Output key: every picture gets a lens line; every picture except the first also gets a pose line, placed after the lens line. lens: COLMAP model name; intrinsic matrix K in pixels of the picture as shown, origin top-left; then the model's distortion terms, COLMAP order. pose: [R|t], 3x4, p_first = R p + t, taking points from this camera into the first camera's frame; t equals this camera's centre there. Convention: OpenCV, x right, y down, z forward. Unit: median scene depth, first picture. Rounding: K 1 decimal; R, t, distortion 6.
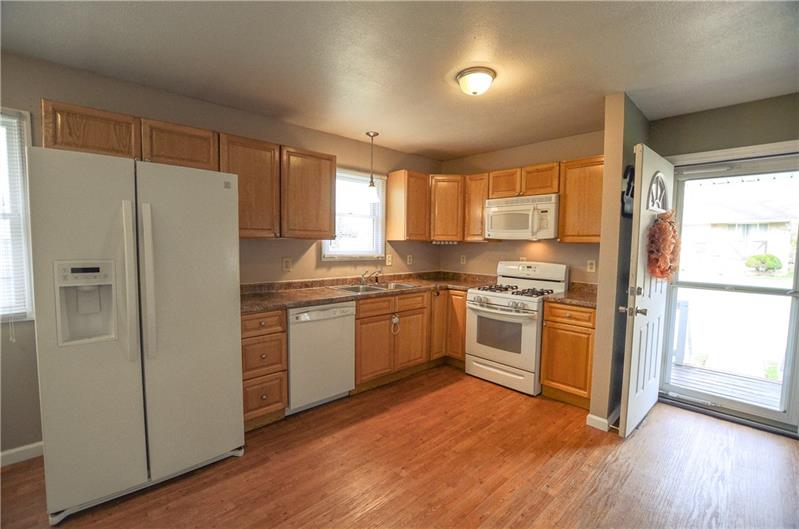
lens RADIAL K [[363.1, 0, 396.8], [0, 363.1, 268.9], [0, 0, 1]] dist [-0.012909, 0.000098]
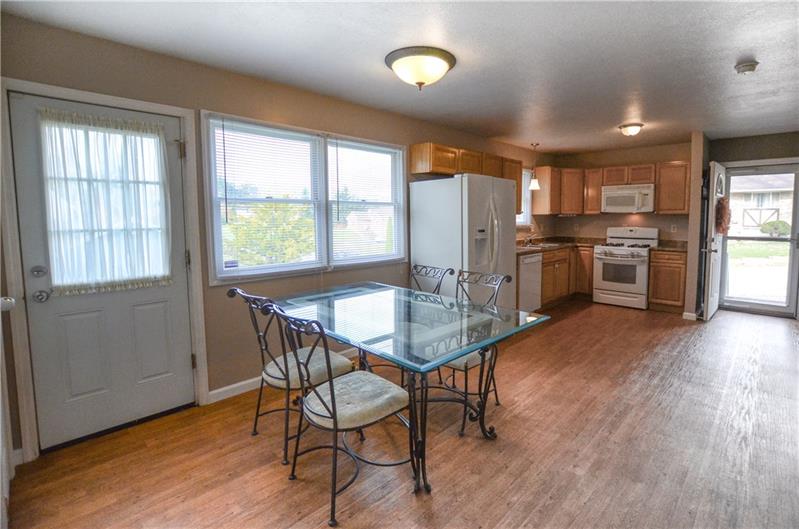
lens RADIAL K [[419.5, 0, 421.4], [0, 419.5, 245.7], [0, 0, 1]] dist [-0.003167, -0.000583]
pose [[0.995466, -0.022224, 0.092488, -0.736698], [0.022279, 0.999752, 0.000441, 0.041409], [-0.092475, 0.001622, 0.995714, -0.725521]]
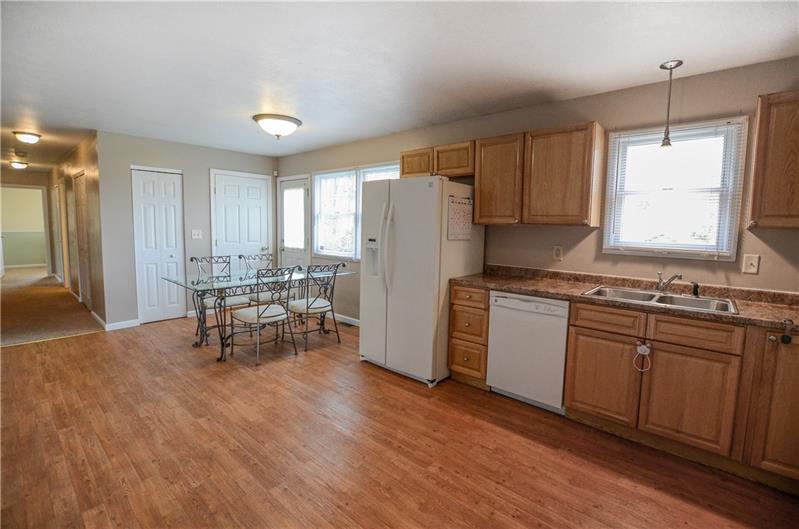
lens RADIAL K [[359.8, 0, 399.3], [0, 359.8, 257.4], [0, 0, 1]] dist [-0.002316, -0.000282]
pose [[0.098253, 0.079187, -0.992006, 0.569158], [-0.090608, 0.993401, 0.070324, -0.027837], [0.991028, 0.082974, 0.104780, 0.484866]]
